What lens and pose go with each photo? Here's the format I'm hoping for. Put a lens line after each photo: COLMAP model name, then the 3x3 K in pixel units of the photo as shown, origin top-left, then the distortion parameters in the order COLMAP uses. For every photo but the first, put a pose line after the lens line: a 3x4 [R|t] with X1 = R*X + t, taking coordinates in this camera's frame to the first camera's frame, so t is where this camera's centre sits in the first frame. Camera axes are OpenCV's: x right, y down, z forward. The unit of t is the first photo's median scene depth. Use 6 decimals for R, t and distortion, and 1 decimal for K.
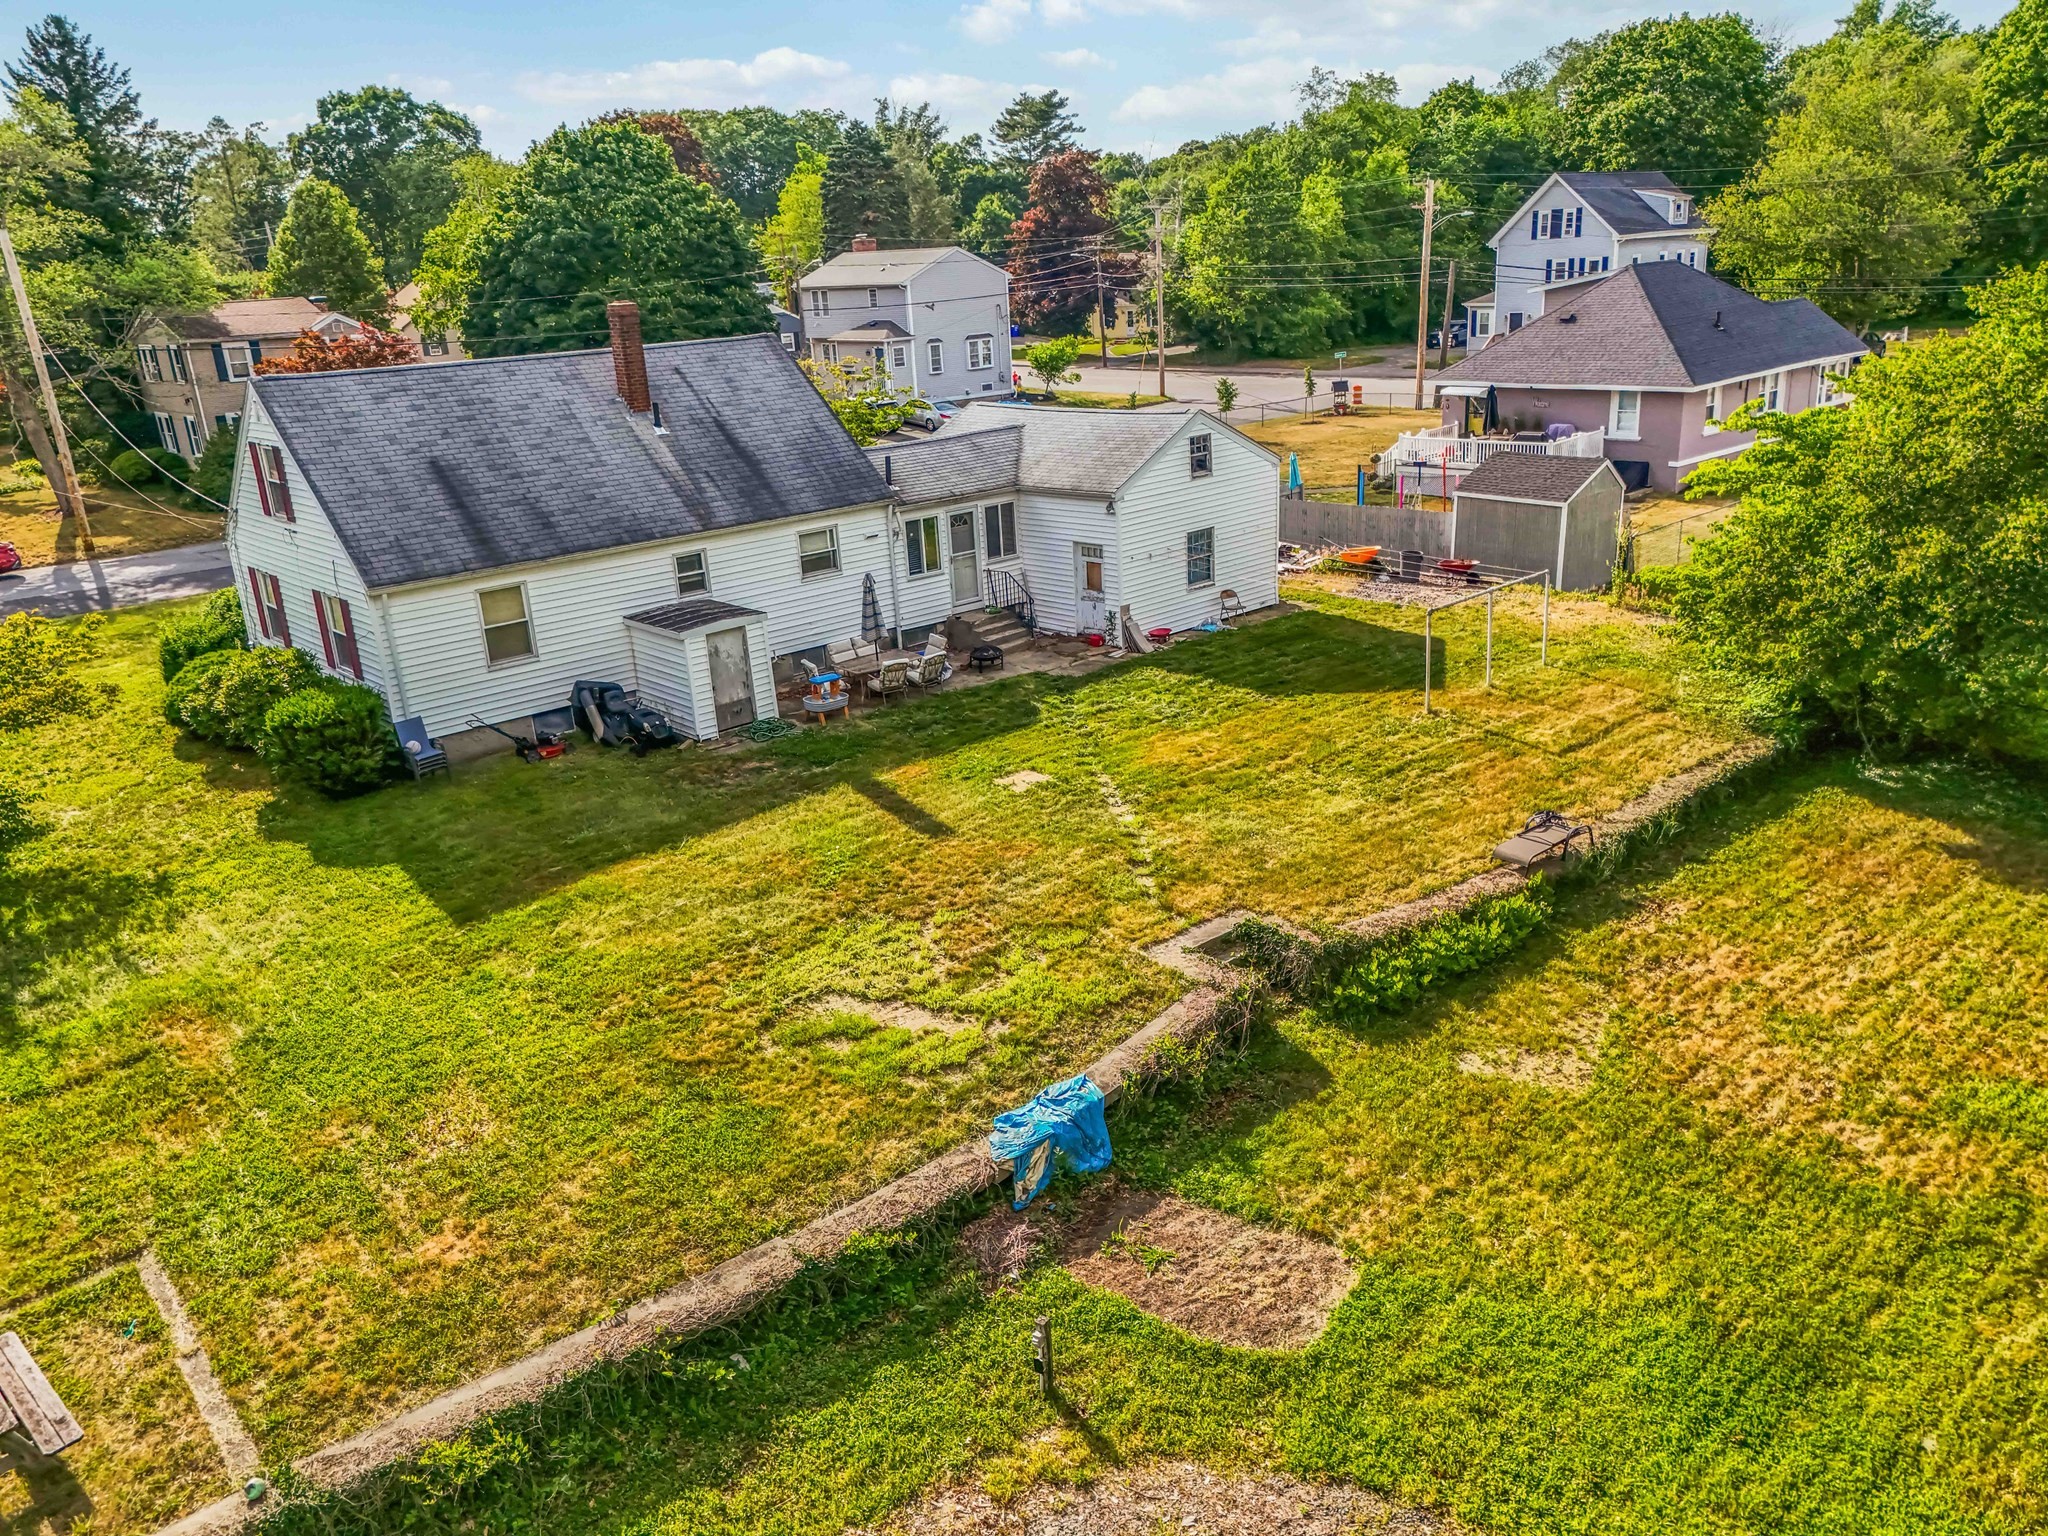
lens RADIAL K [[1497.9, 0, 1024.0], [0, 1497.9, 768.0], [0, 0, 1]] dist [0.057038, -0.049935]
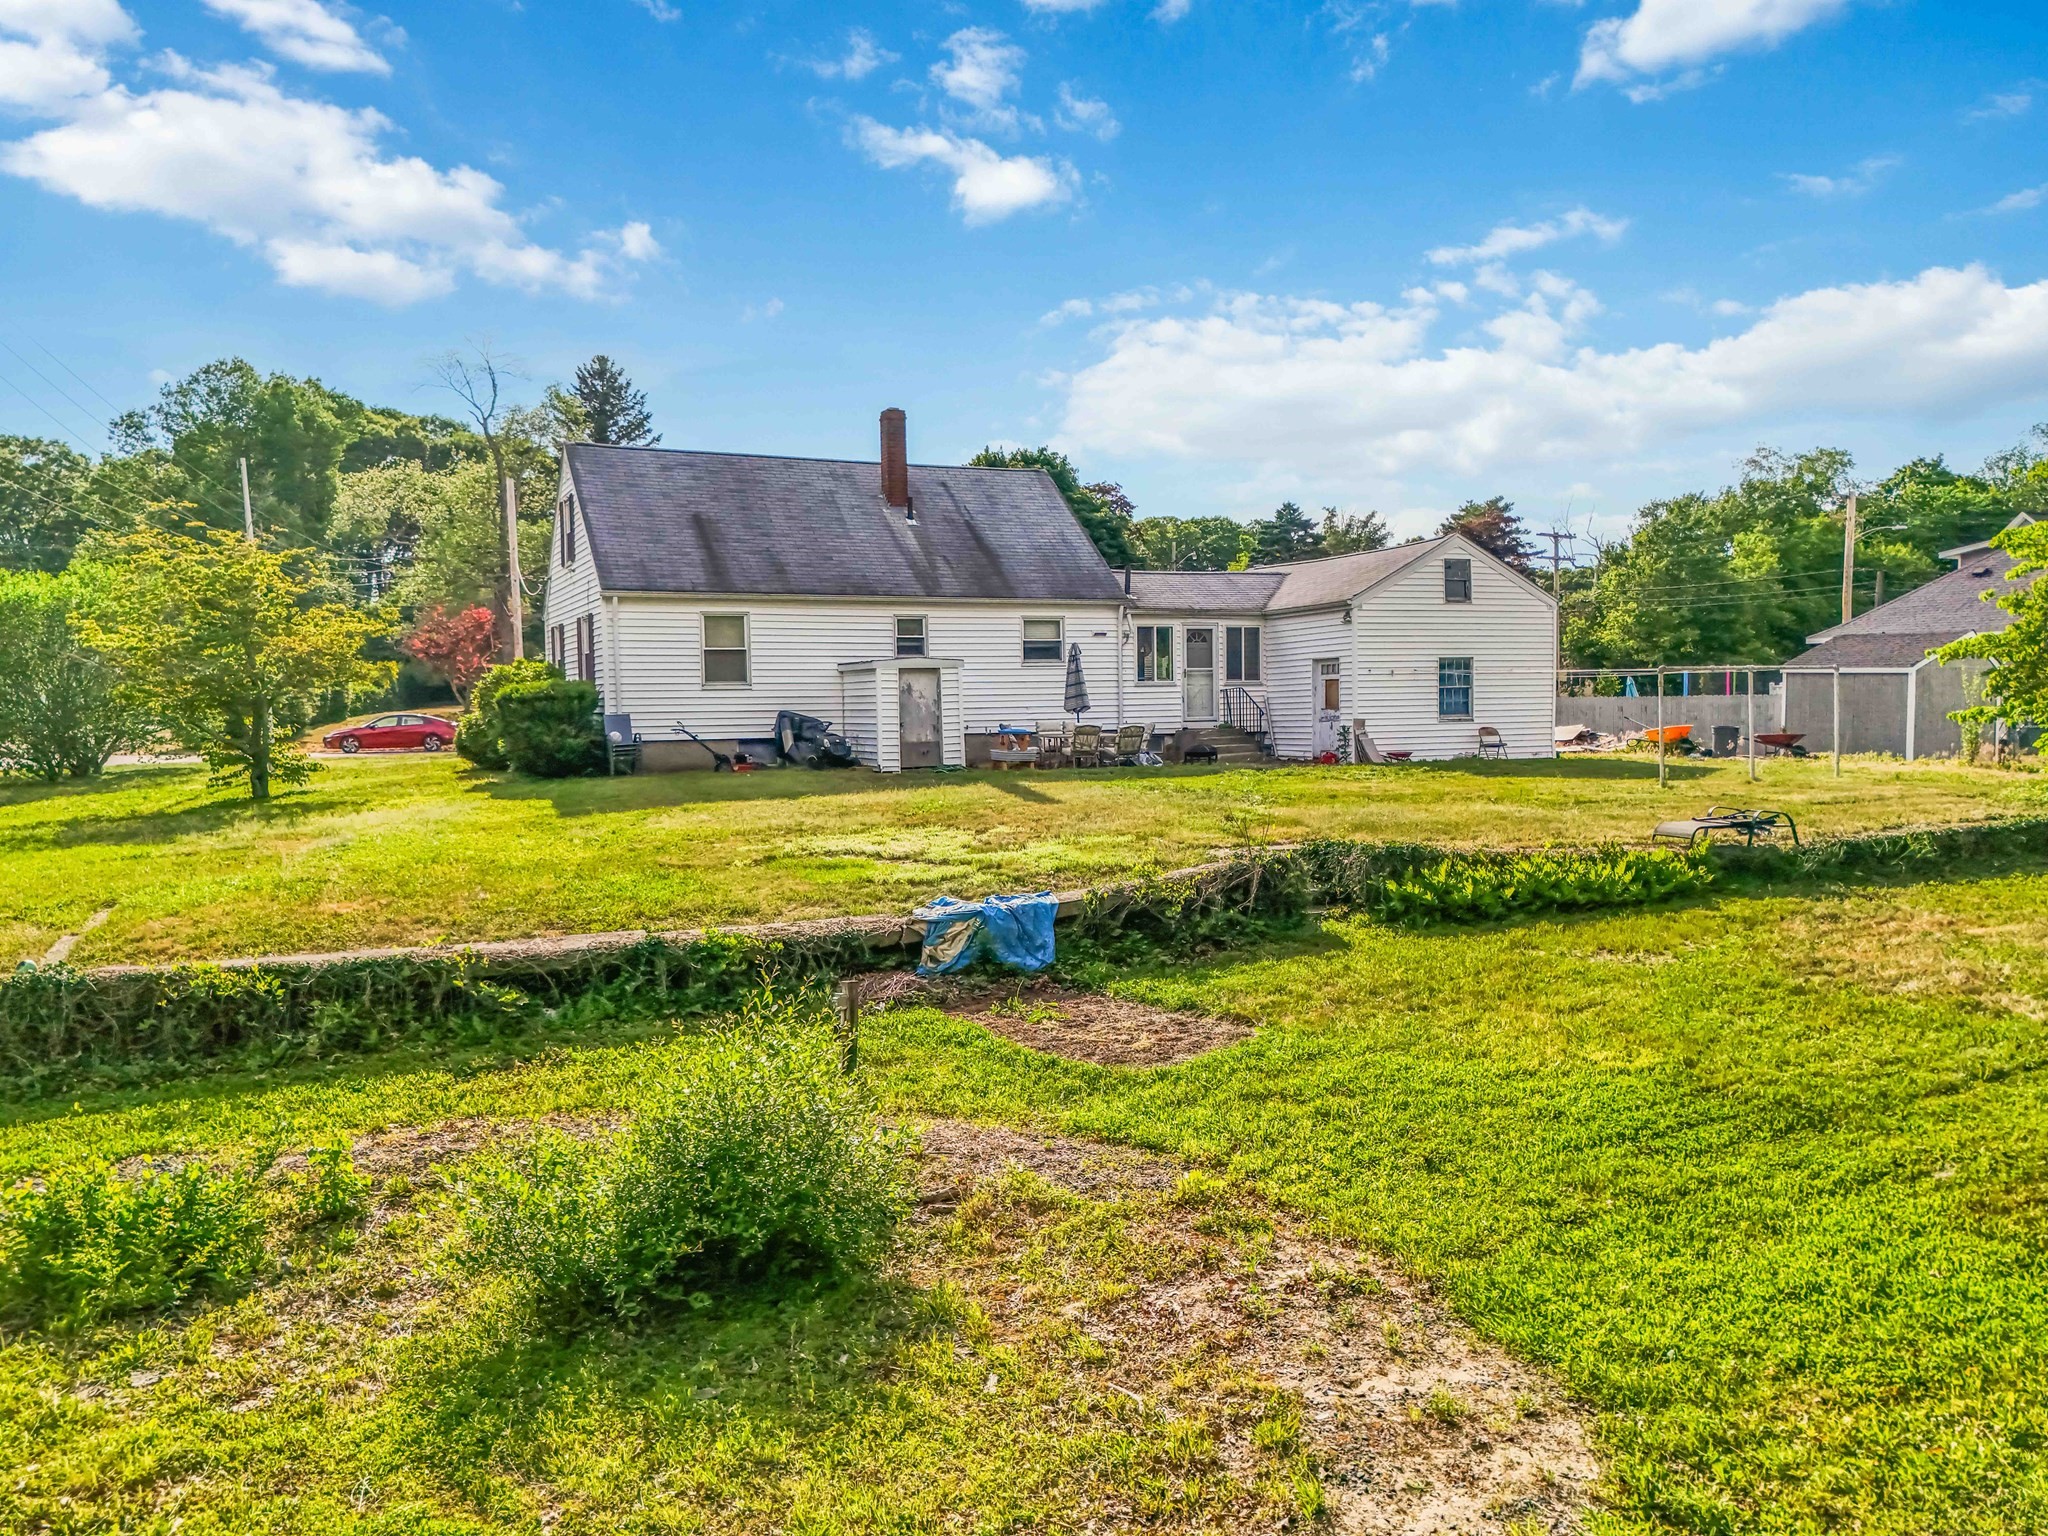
lens RADIAL K [[1498.7, 0, 1024.0], [0, 1498.7, 768.0], [0, 0, 1]] dist [0.111414, -0.188202]
pose [[0.953370, 0.052472, -0.297207, 0.175246], [-0.131992, 0.958089, -0.254250, 0.221511], [0.271410, 0.281623, 0.920340, 0.093817]]
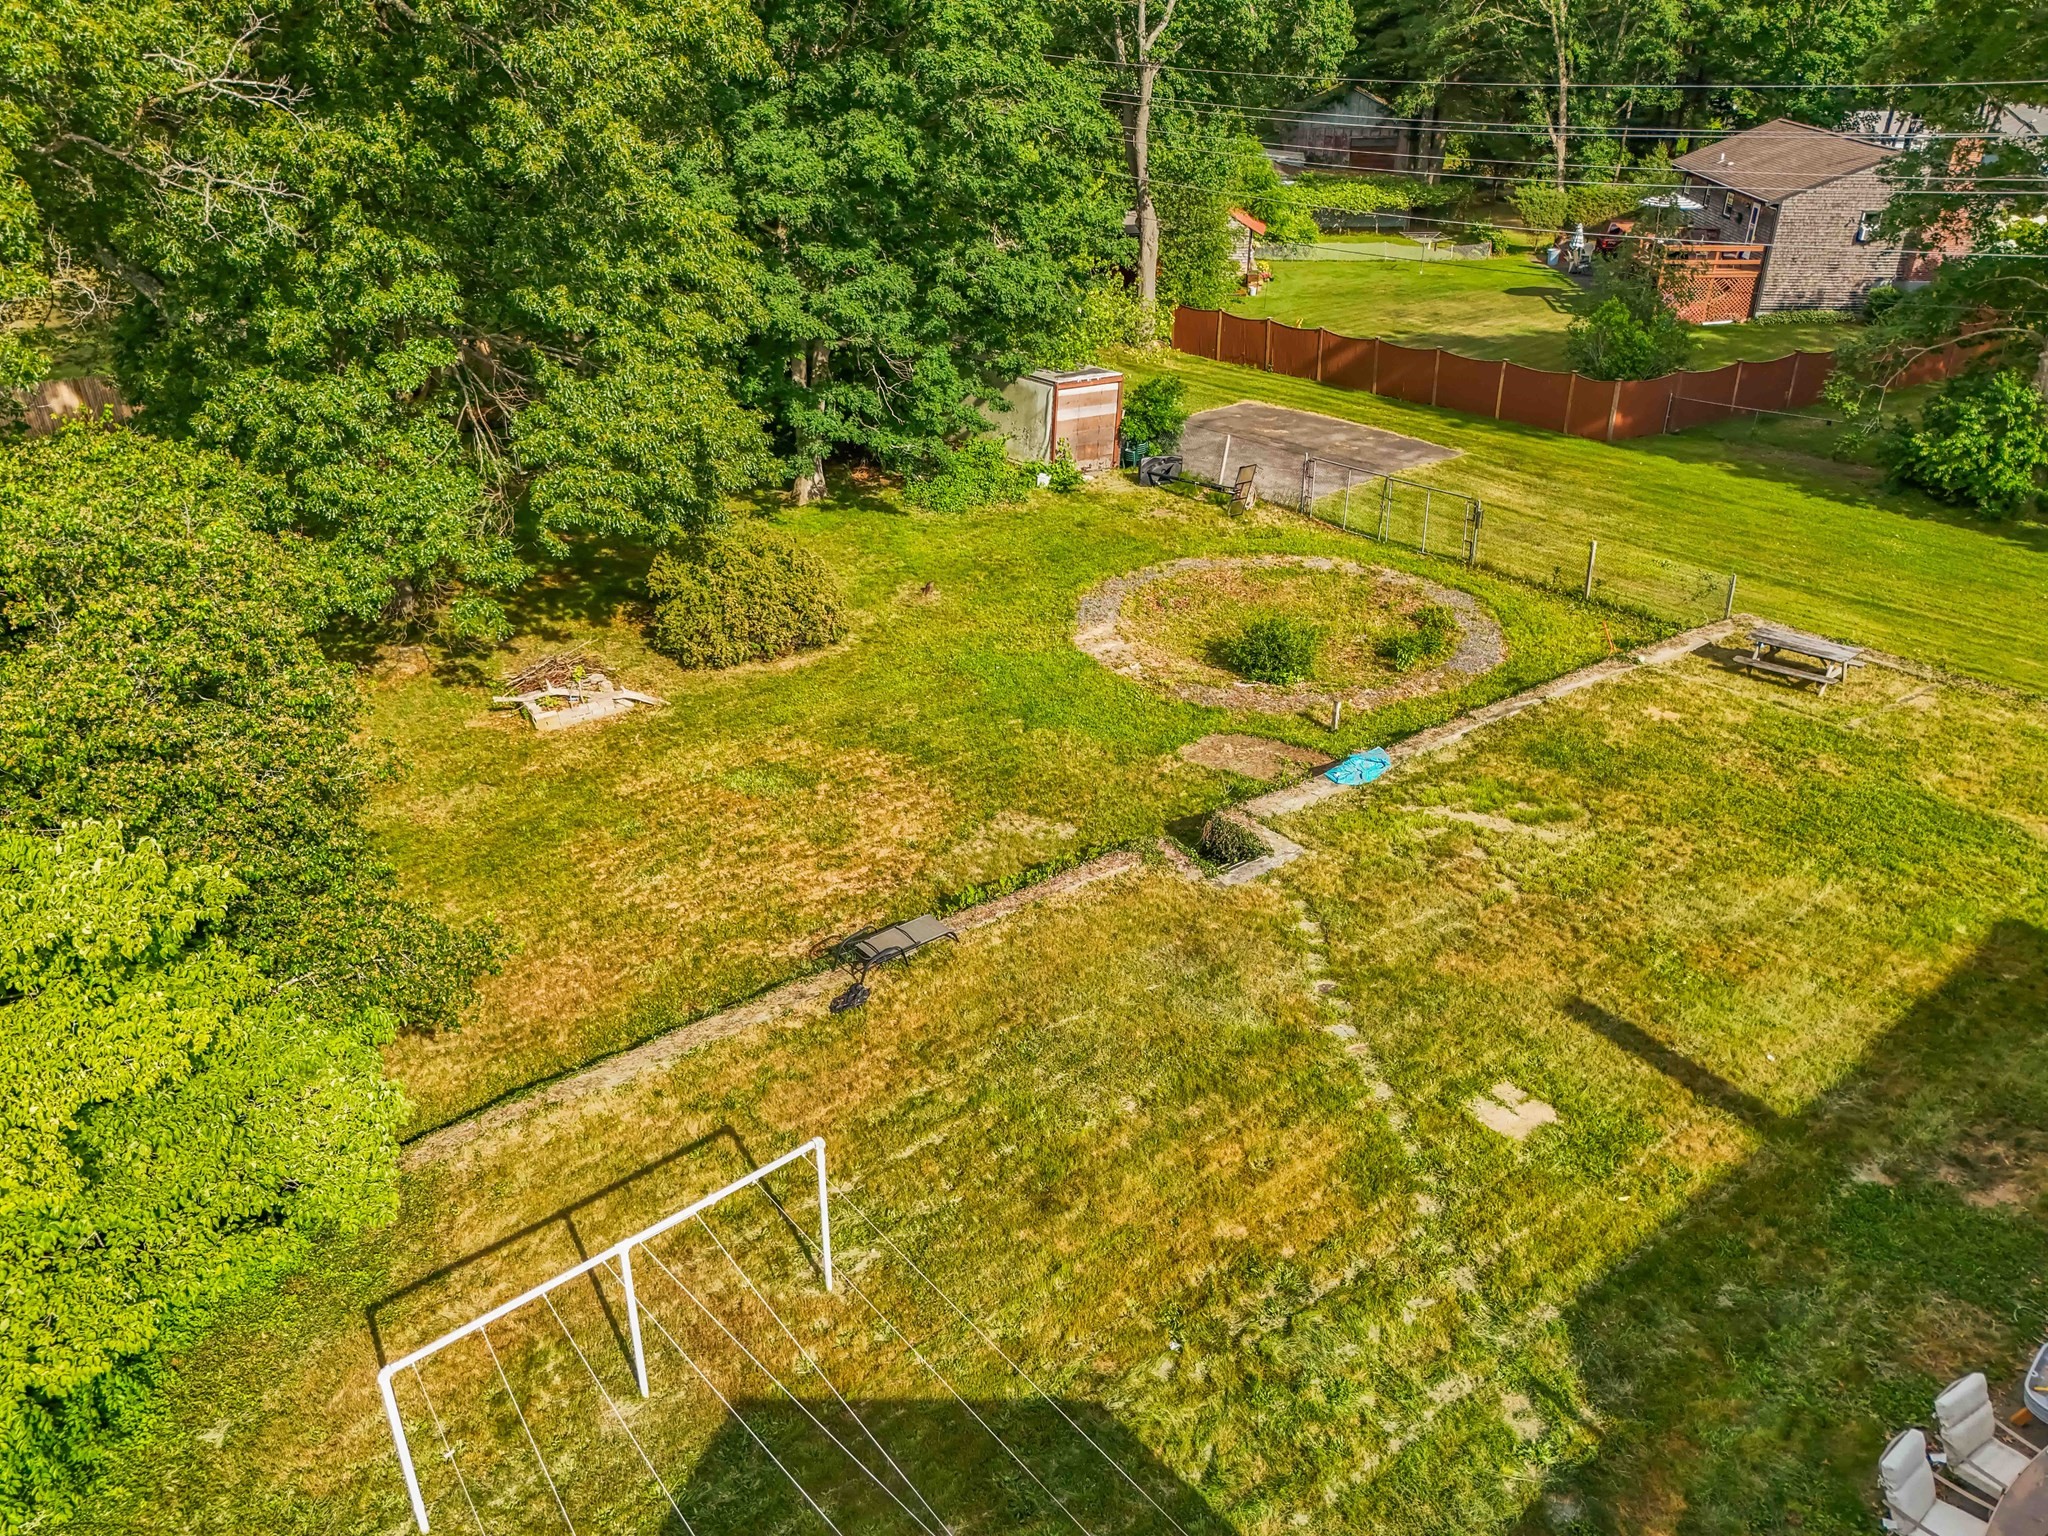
lens RADIAL K [[1496.7, 0, 1025.8], [0, 1496.7, 762.9], [0, 0, 1]] dist [0.055235, -0.045491]
pose [[-0.996725, 0.026268, 0.076486, 0.161833], [0.073504, 0.688656, 0.721353, -0.610429], [-0.033724, 0.724612, -0.688331, 1.349558]]
